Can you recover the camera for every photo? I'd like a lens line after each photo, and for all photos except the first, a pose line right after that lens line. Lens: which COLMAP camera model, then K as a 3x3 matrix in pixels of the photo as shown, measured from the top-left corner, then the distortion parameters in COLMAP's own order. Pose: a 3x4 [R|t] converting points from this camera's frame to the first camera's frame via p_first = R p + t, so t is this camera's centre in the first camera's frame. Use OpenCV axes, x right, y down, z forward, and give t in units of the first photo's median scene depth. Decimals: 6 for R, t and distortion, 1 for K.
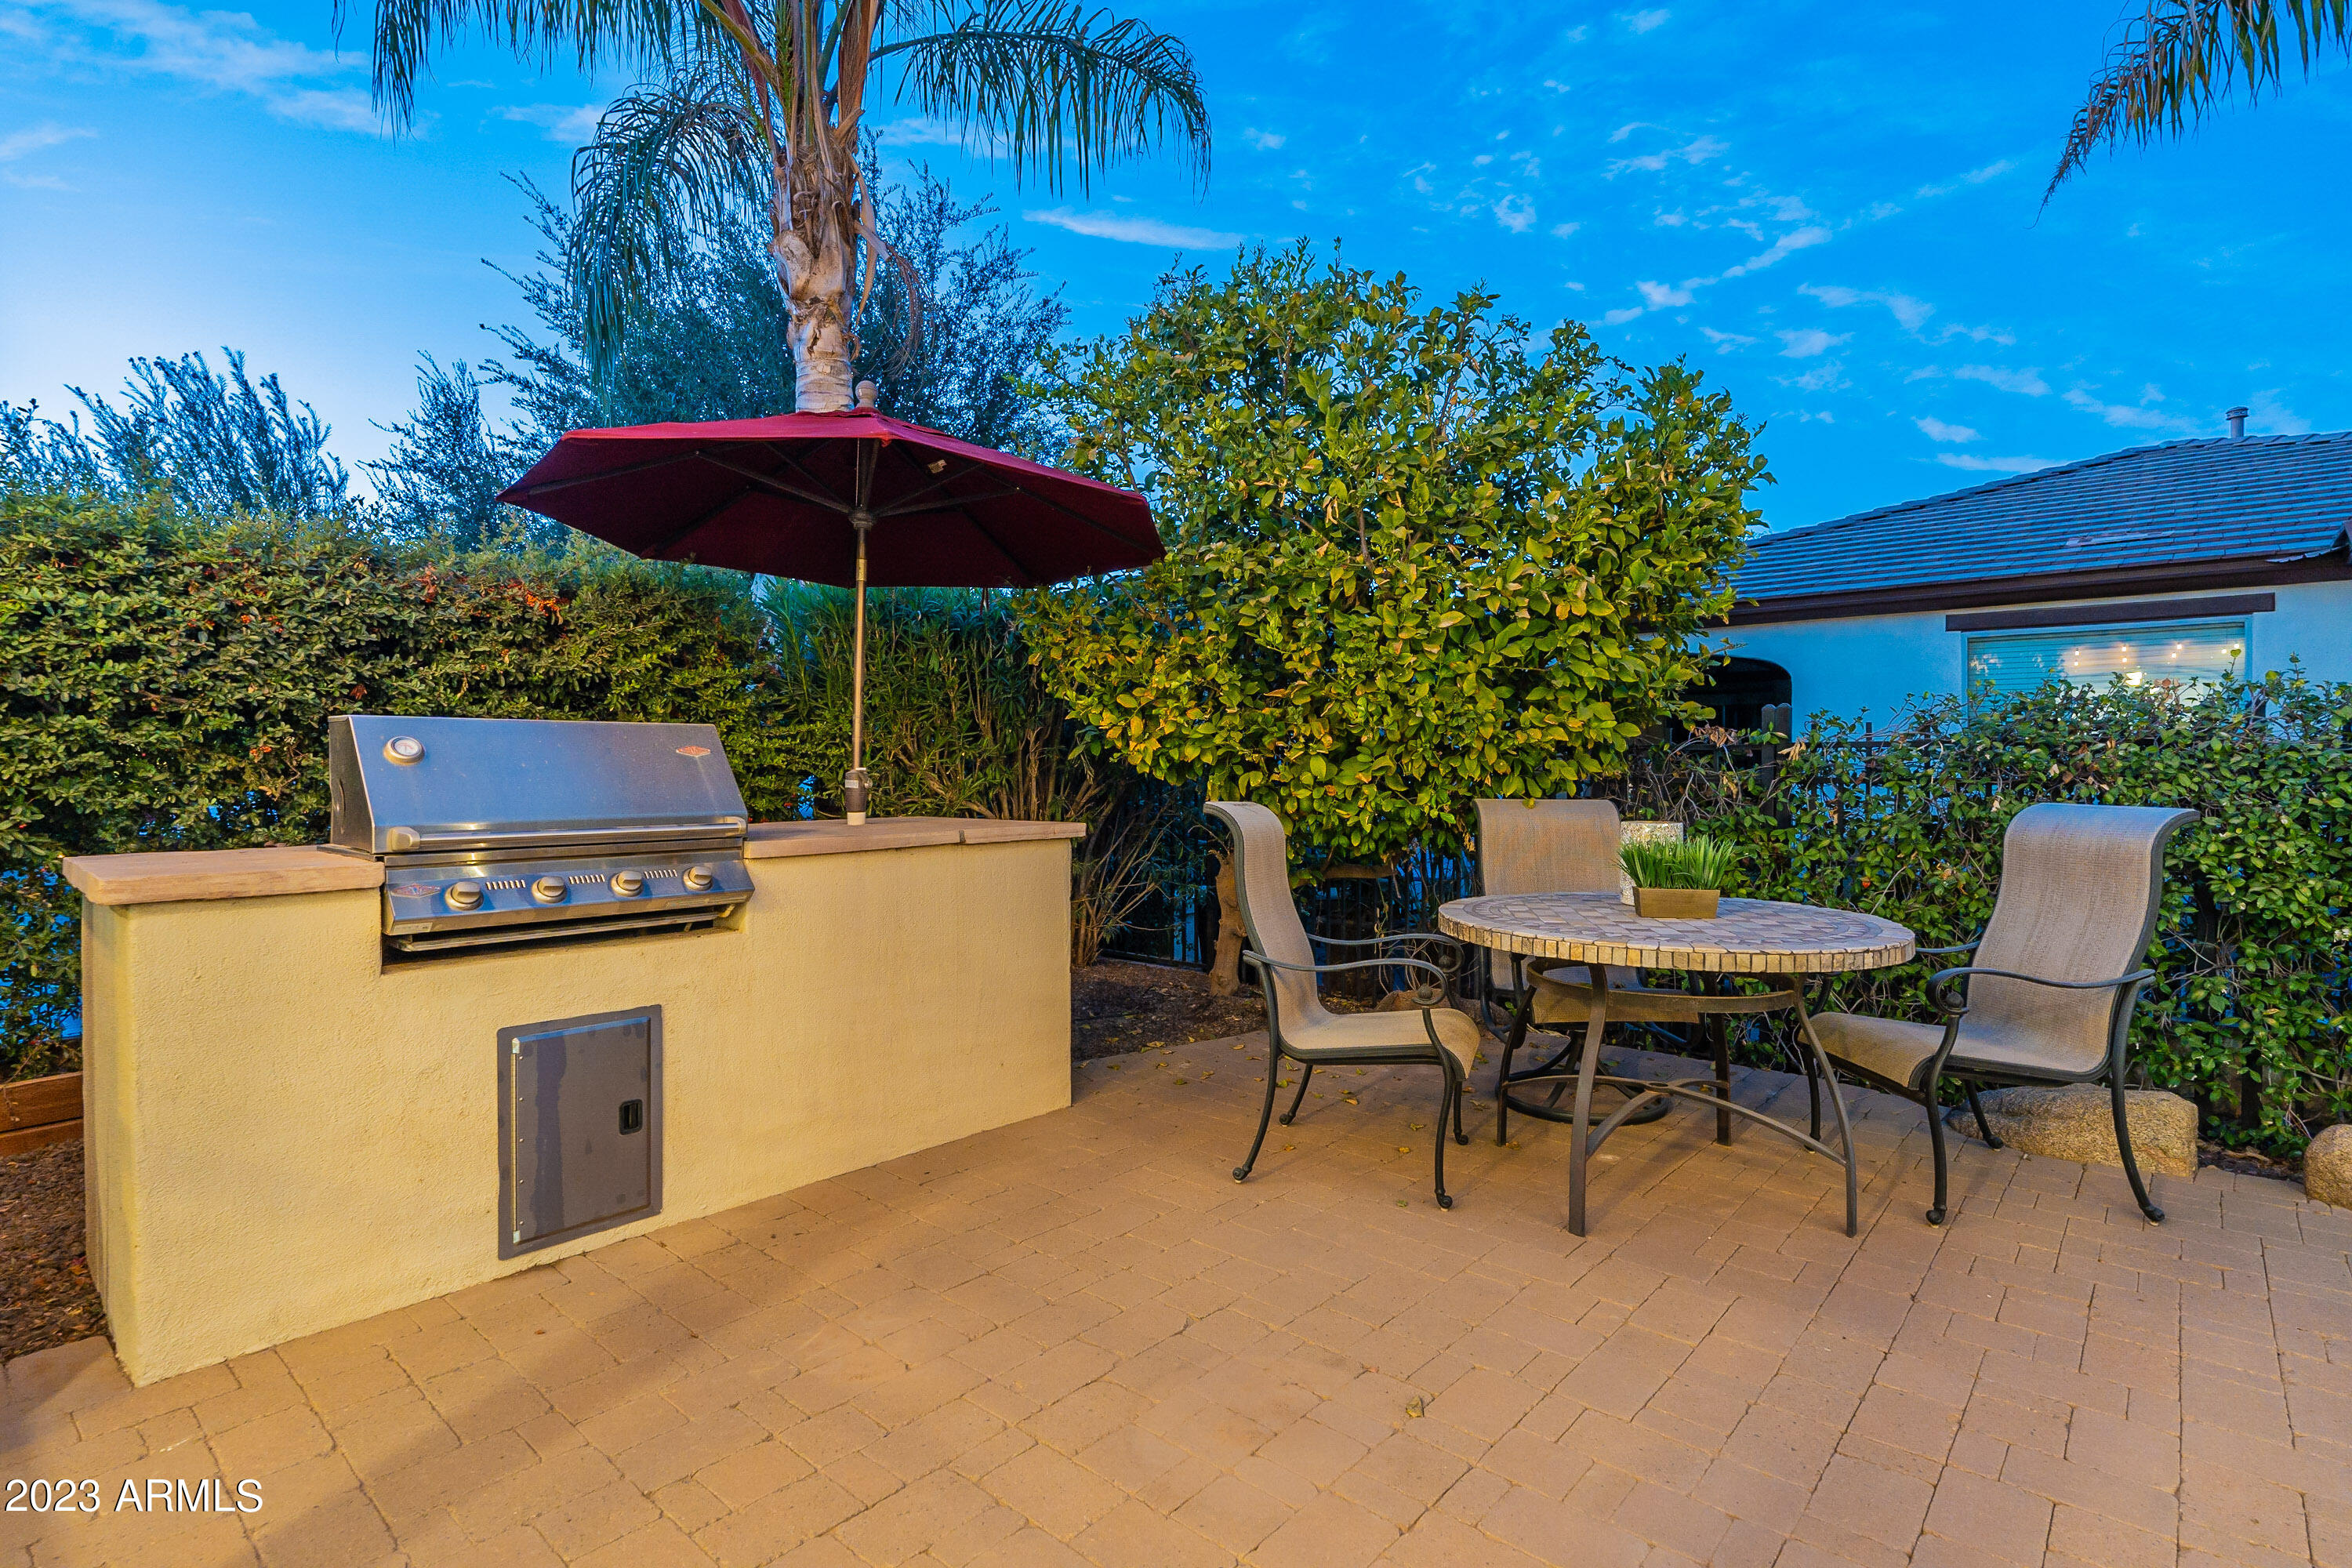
lens RADIAL K [[1167.6, 0, 1166.8], [0, 1167.6, 760.1], [0, 0, 1]] dist [-0.003259, 0.001464]
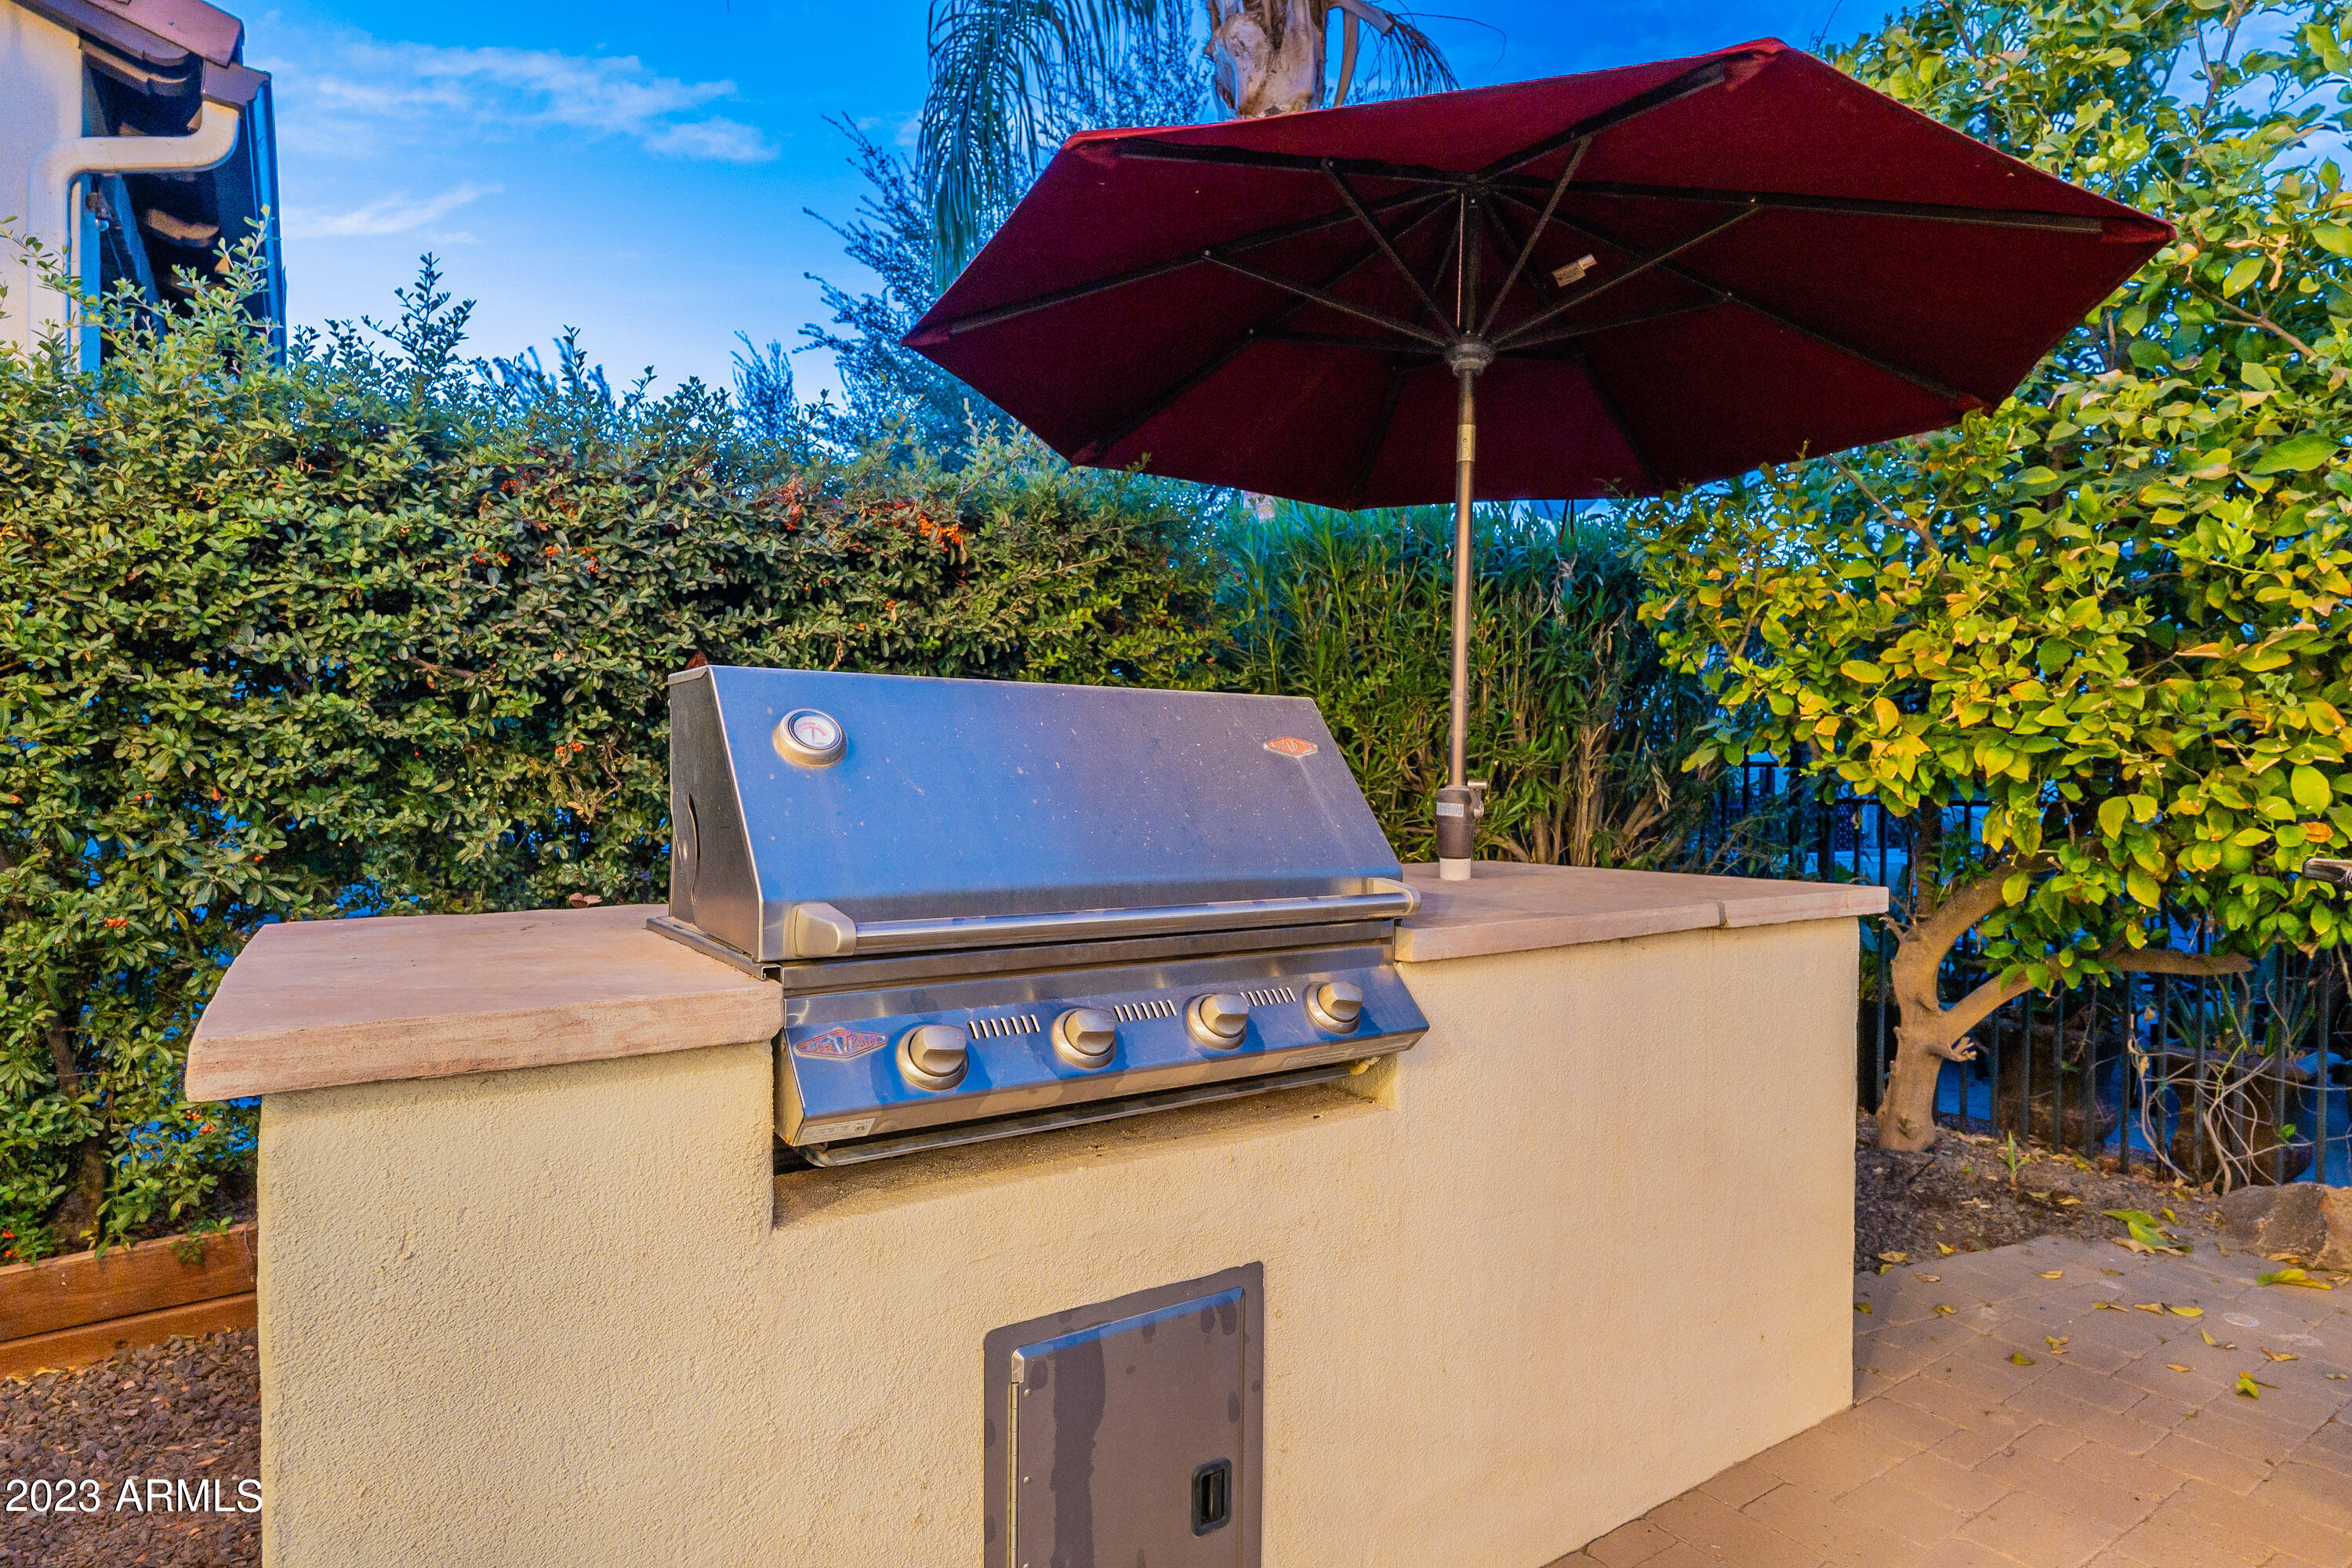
lens RADIAL K [[1276.1, 0, 1175.4], [0, 1276.1, 773.9], [0, 0, 1]] dist [-0.003210, 0.001998]
pose [[0.973777, 0.006944, -0.227399, -0.271214], [-0.007245, 0.999974, -0.000489, 0.004024], [0.227389, 0.002123, 0.973802, 0.365355]]
